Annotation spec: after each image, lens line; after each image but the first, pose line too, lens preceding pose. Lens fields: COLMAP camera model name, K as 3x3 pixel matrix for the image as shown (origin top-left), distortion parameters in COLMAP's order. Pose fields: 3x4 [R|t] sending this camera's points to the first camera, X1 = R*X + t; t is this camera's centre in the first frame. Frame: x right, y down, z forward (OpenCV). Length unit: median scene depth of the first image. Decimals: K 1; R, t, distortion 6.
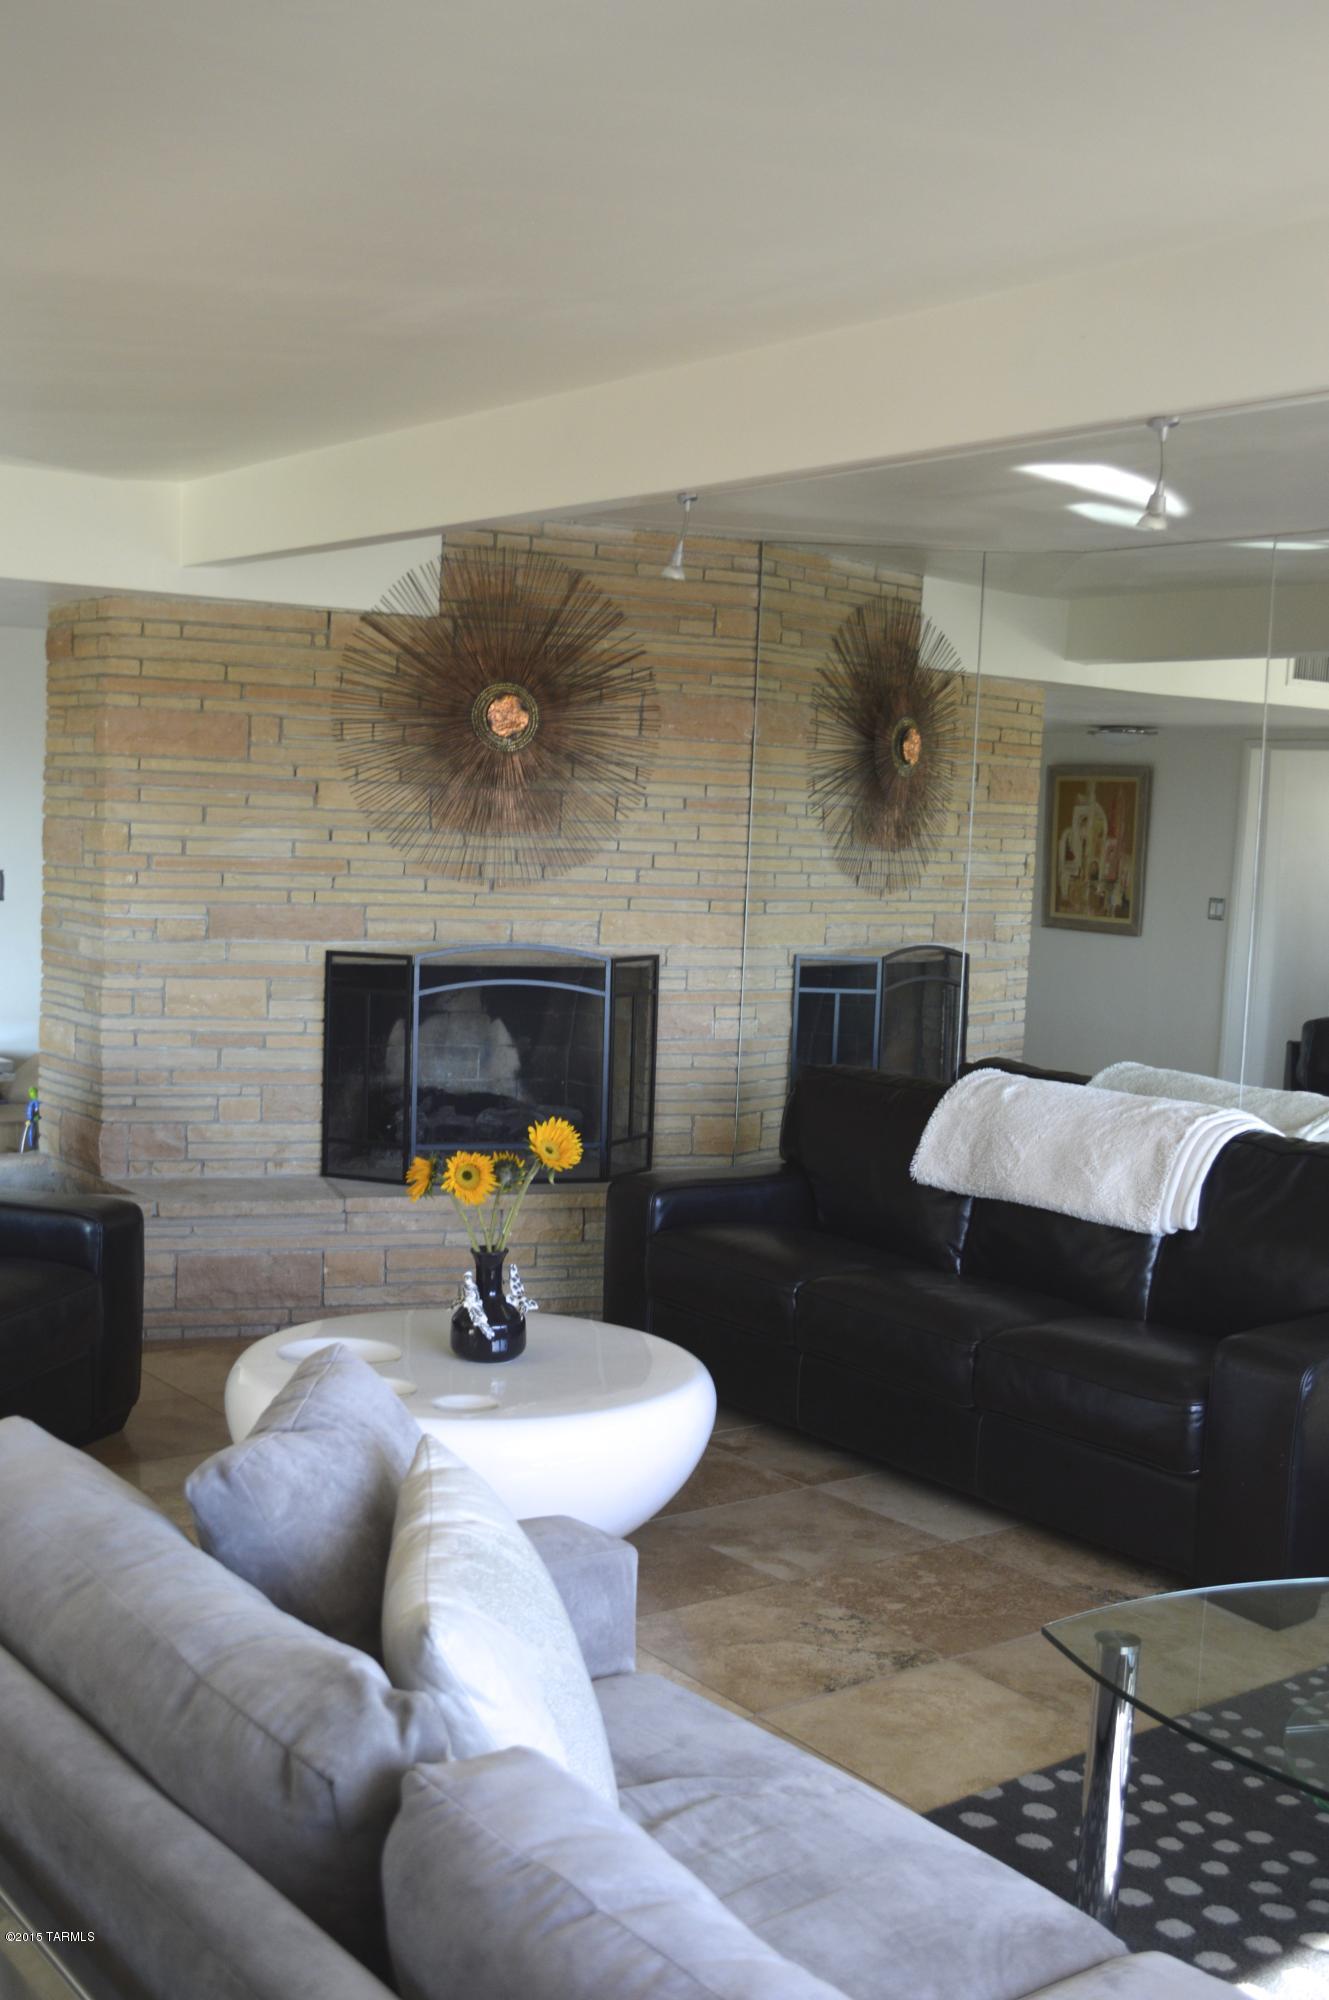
lens RADIAL K [[2136.1, 0, 662.4], [0, 2136.1, 1001.1], [0, 0, 1]] dist [0.000188, 0.000000]
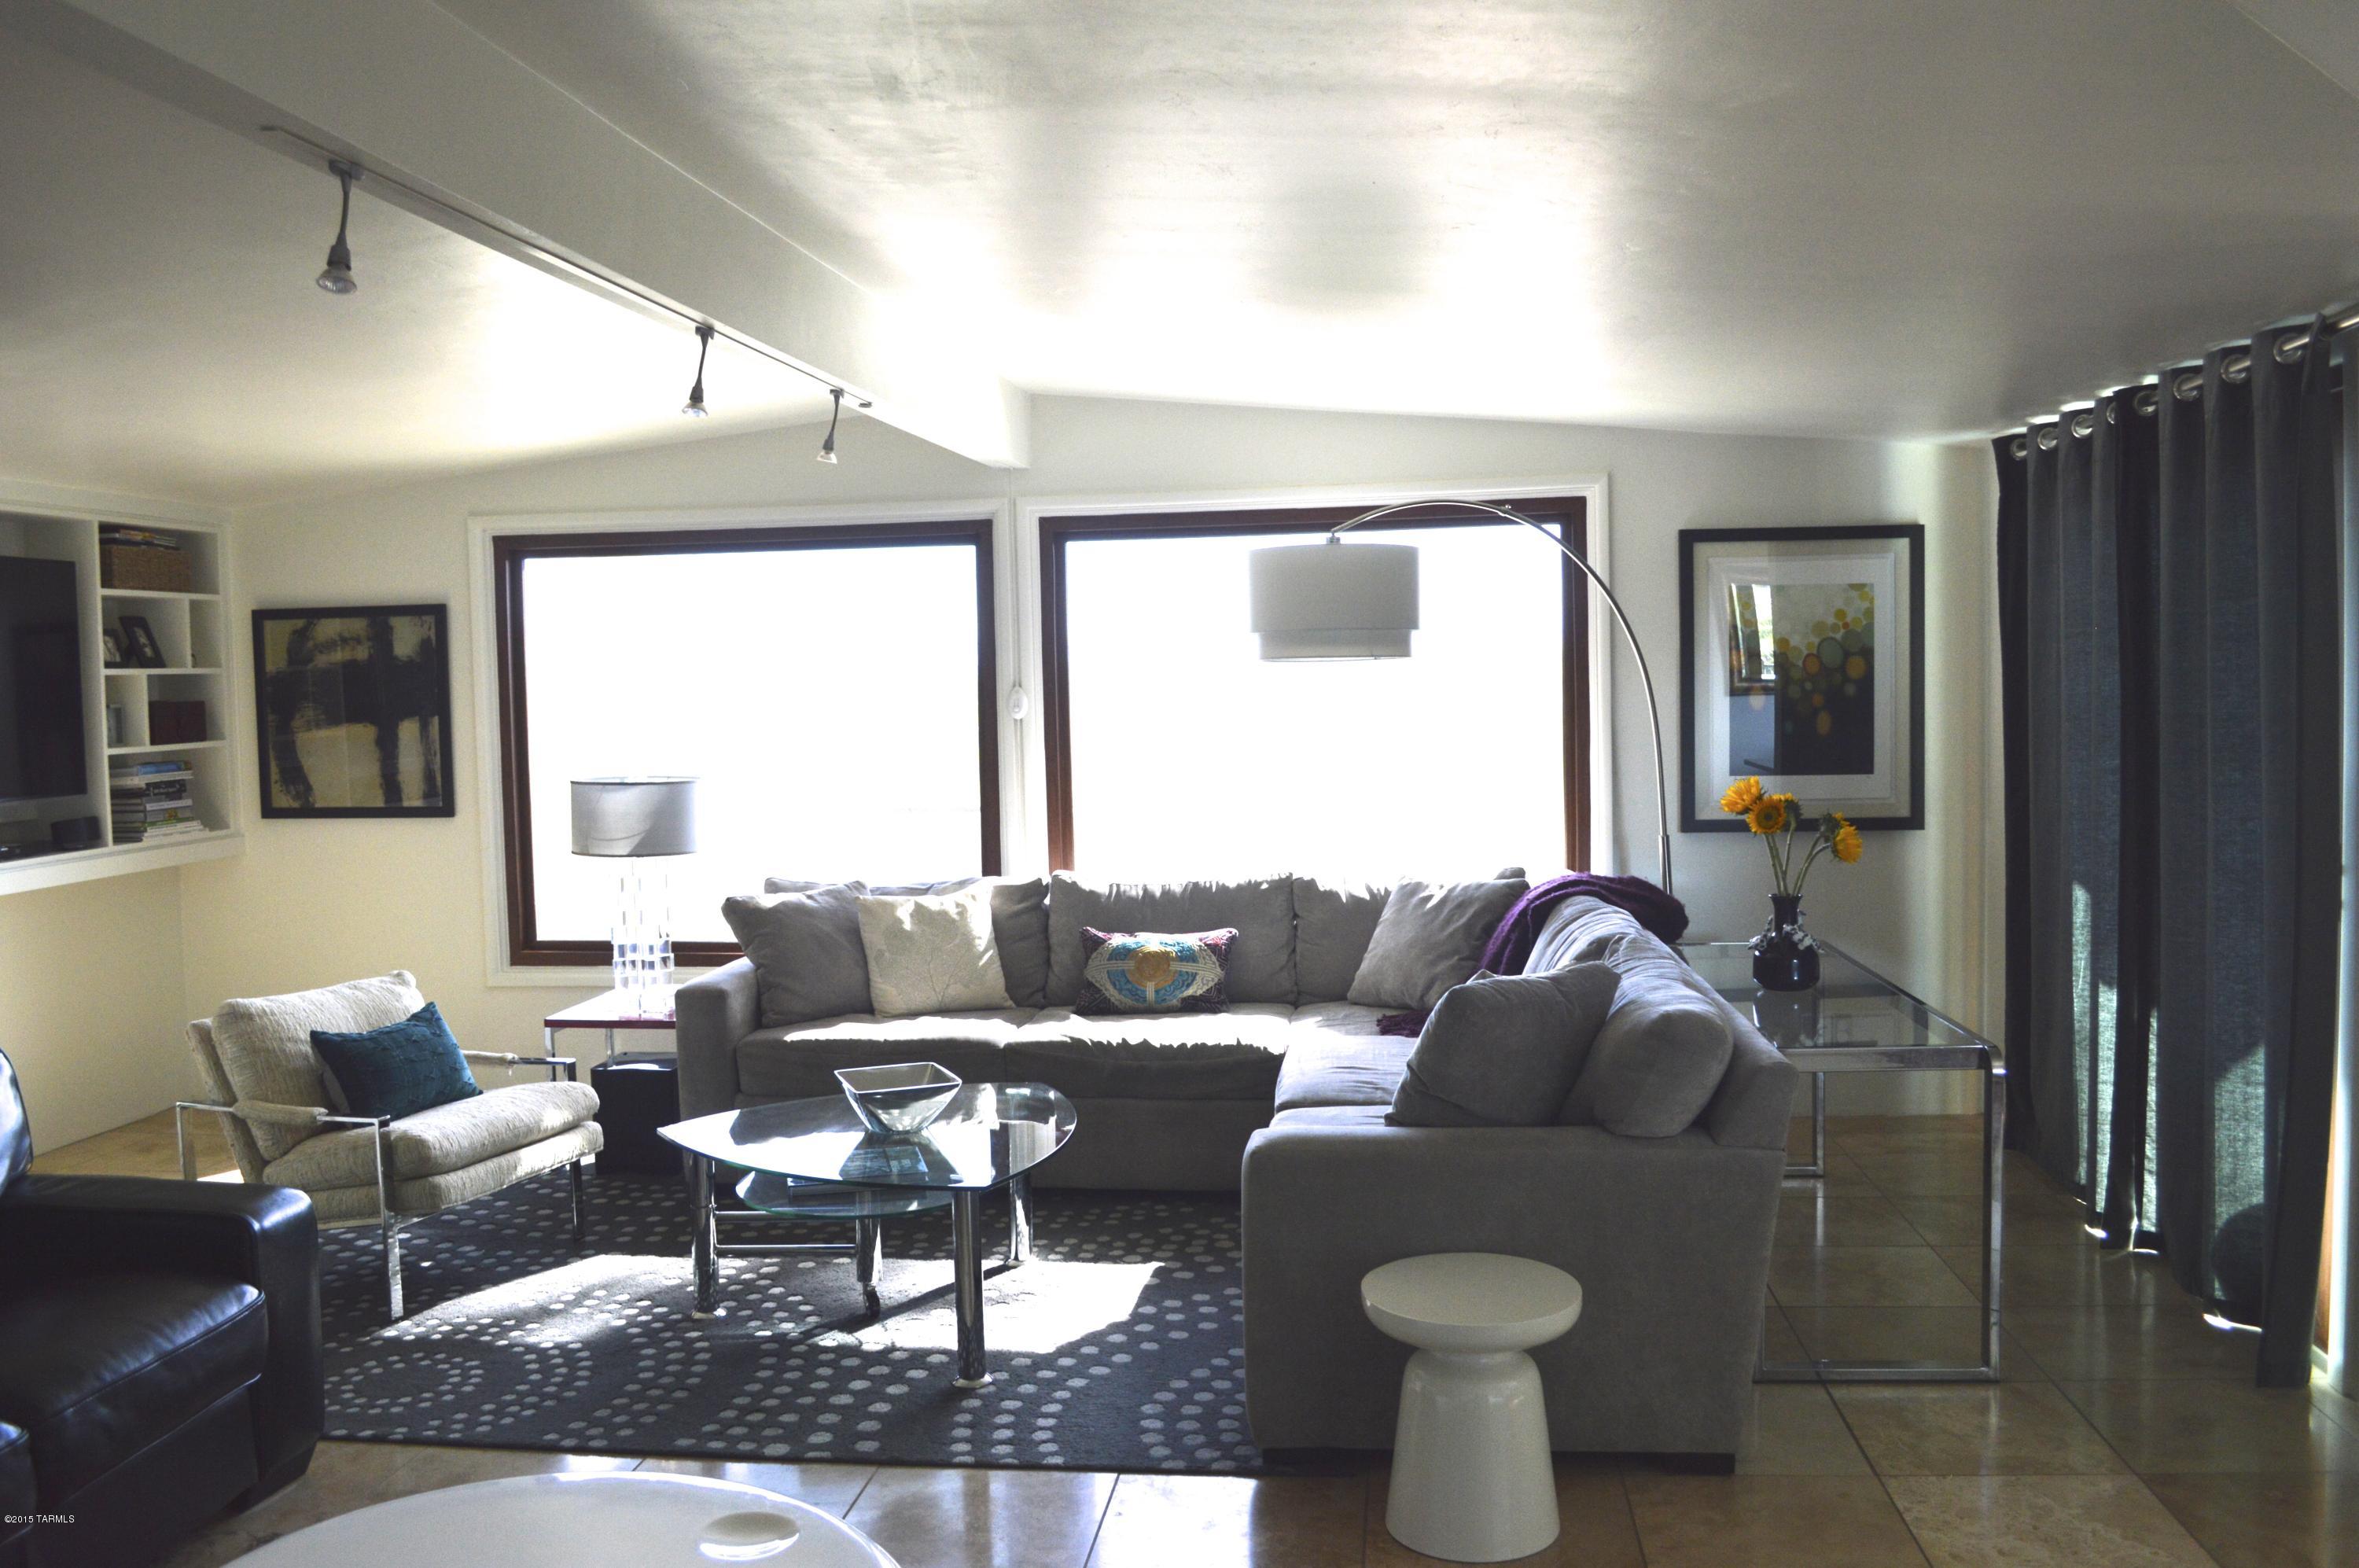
lens RADIAL K [[1883.8, 0, 1180.8], [0, 1883.8, 788.6], [0, 0, 1]] dist [-0.063911, -0.003137]
pose [[-0.712952, -0.073058, 0.697397, -0.786665], [0.047666, 0.987208, 0.152148, -0.183982], [-0.699591, 0.141716, -0.700349, 1.668948]]
